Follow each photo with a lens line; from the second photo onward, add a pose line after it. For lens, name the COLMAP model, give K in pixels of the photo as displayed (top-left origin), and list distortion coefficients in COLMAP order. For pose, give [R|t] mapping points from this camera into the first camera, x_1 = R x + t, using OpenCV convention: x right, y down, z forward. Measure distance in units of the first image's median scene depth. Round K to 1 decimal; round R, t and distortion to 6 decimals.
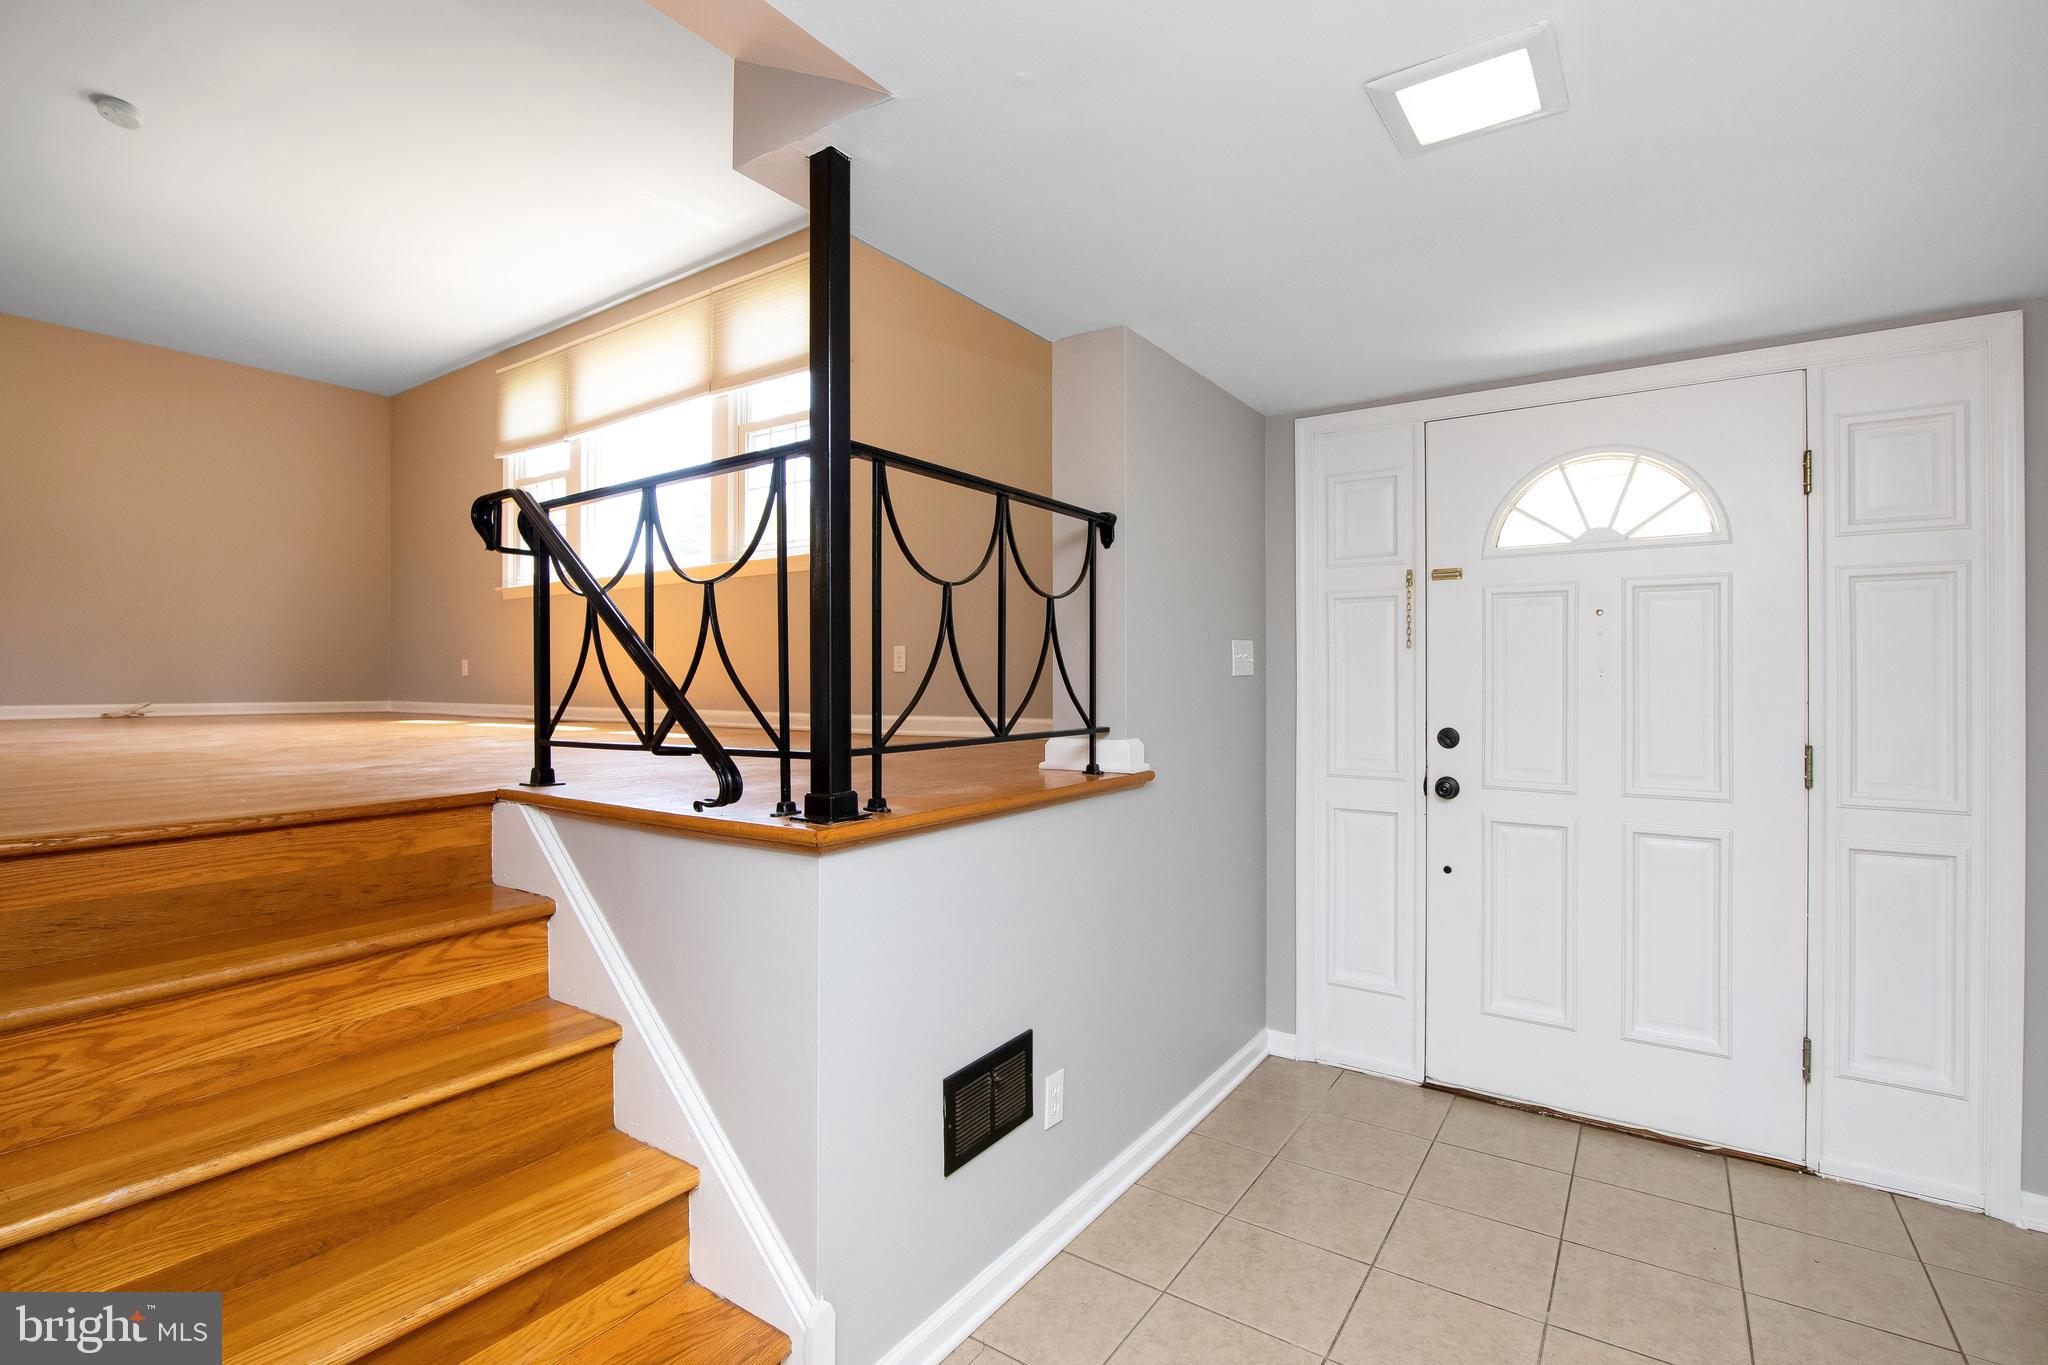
lens RADIAL K [[938.8, 0, 1021.8], [0, 938.8, 676.4], [0, 0, 1]] dist [-0.015986, 0.001268]
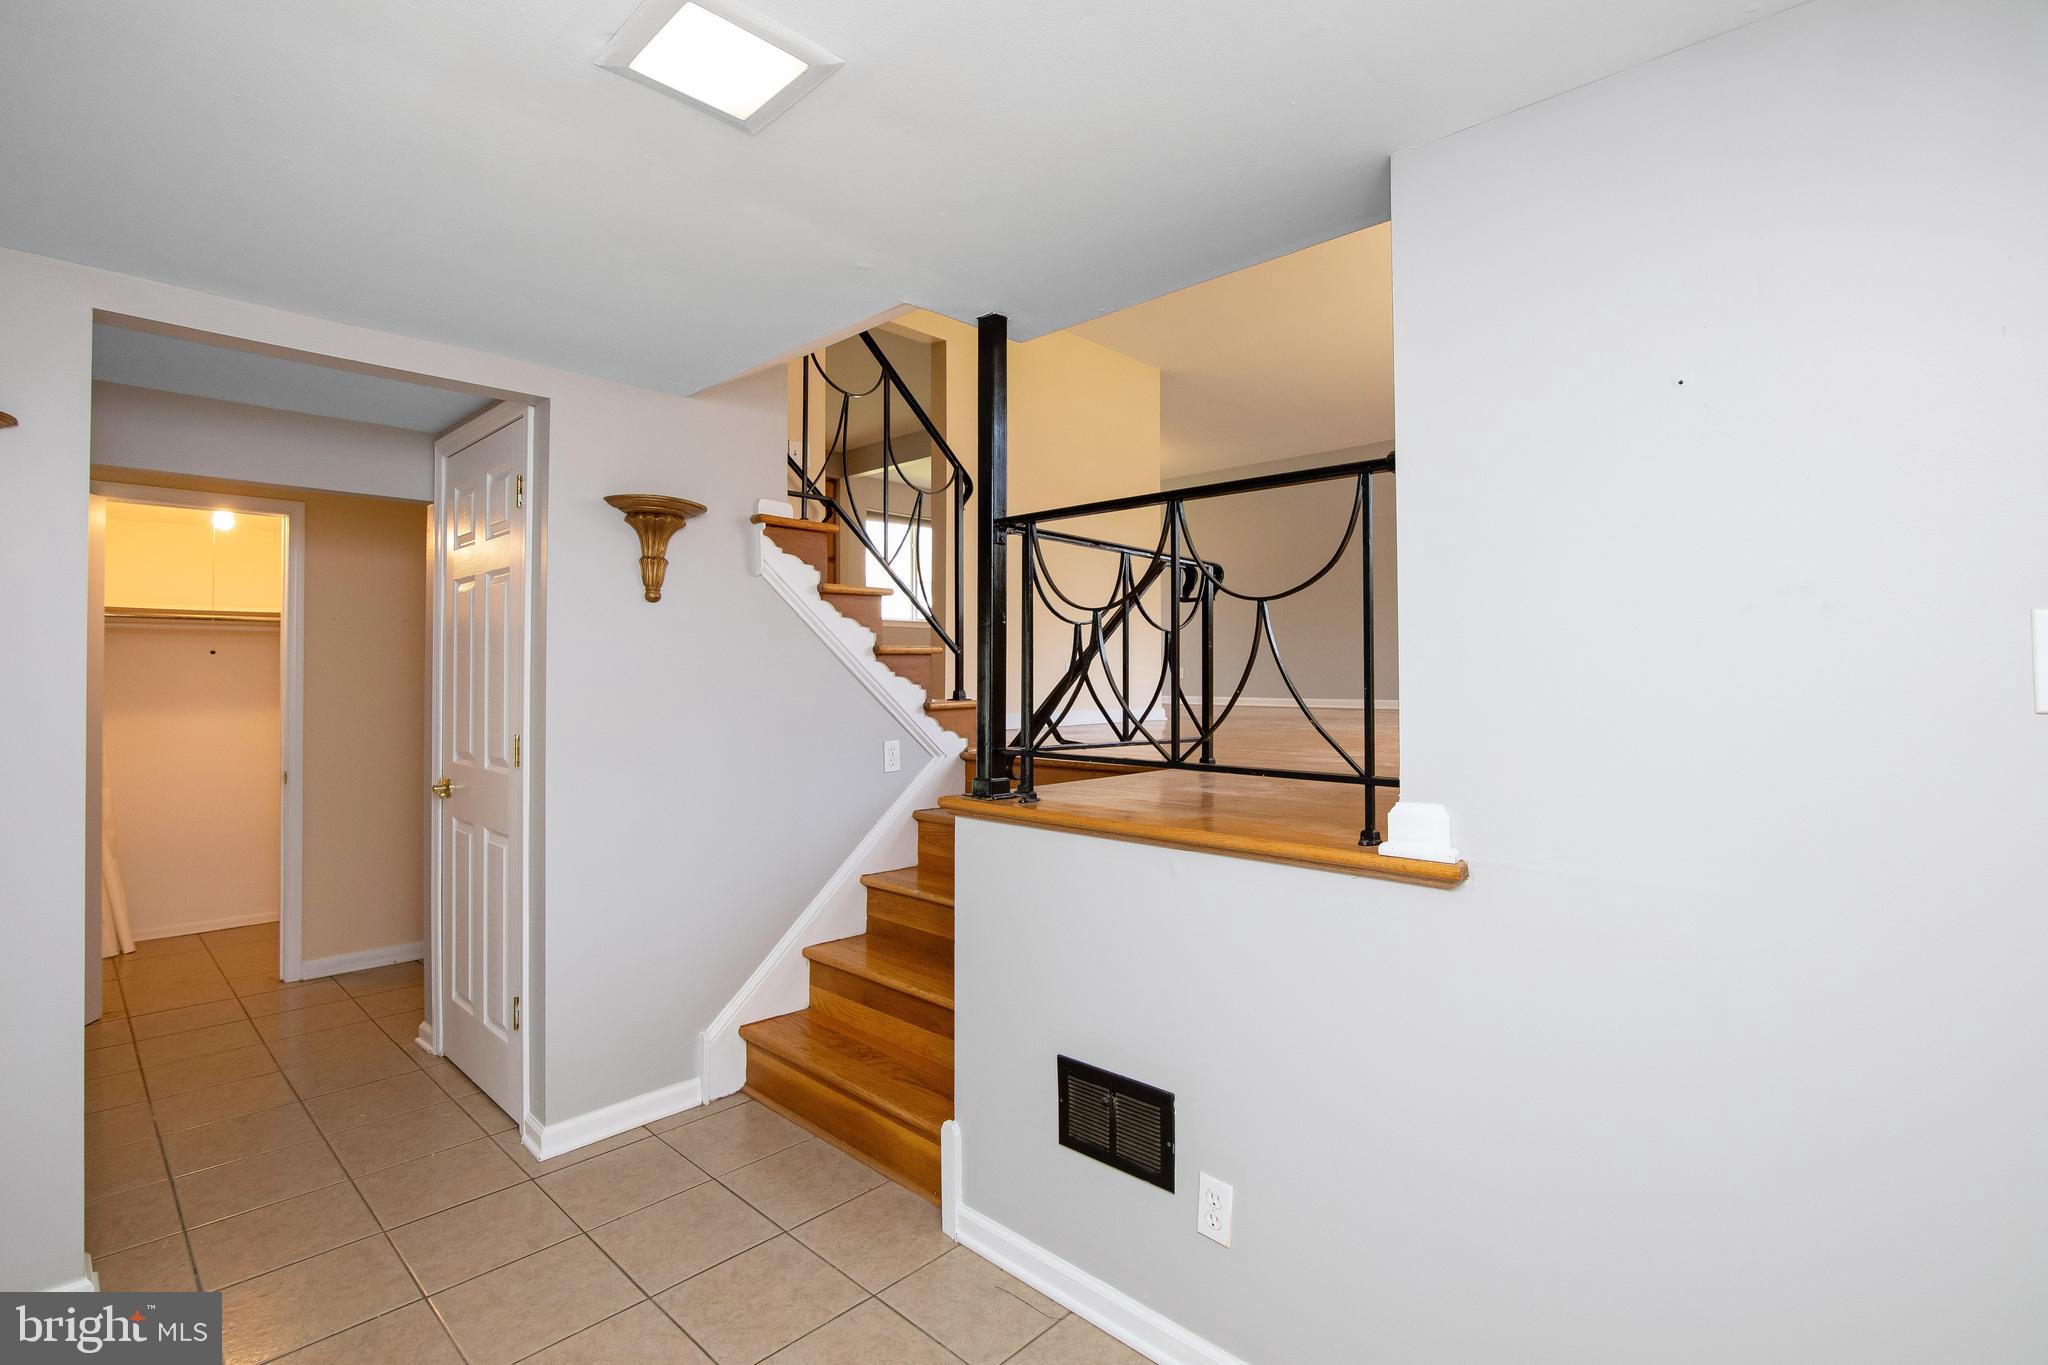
lens RADIAL K [[938.8, 0, 1021.8], [0, 938.8, 676.4], [0, 0, 1]] dist [-0.015986, 0.001268]
pose [[-0.141507, -0.012616, -0.989857, 0.898212], [-0.011313, 0.999874, -0.011127, -0.010272], [0.989873, 0.009624, -0.141632, 0.955225]]
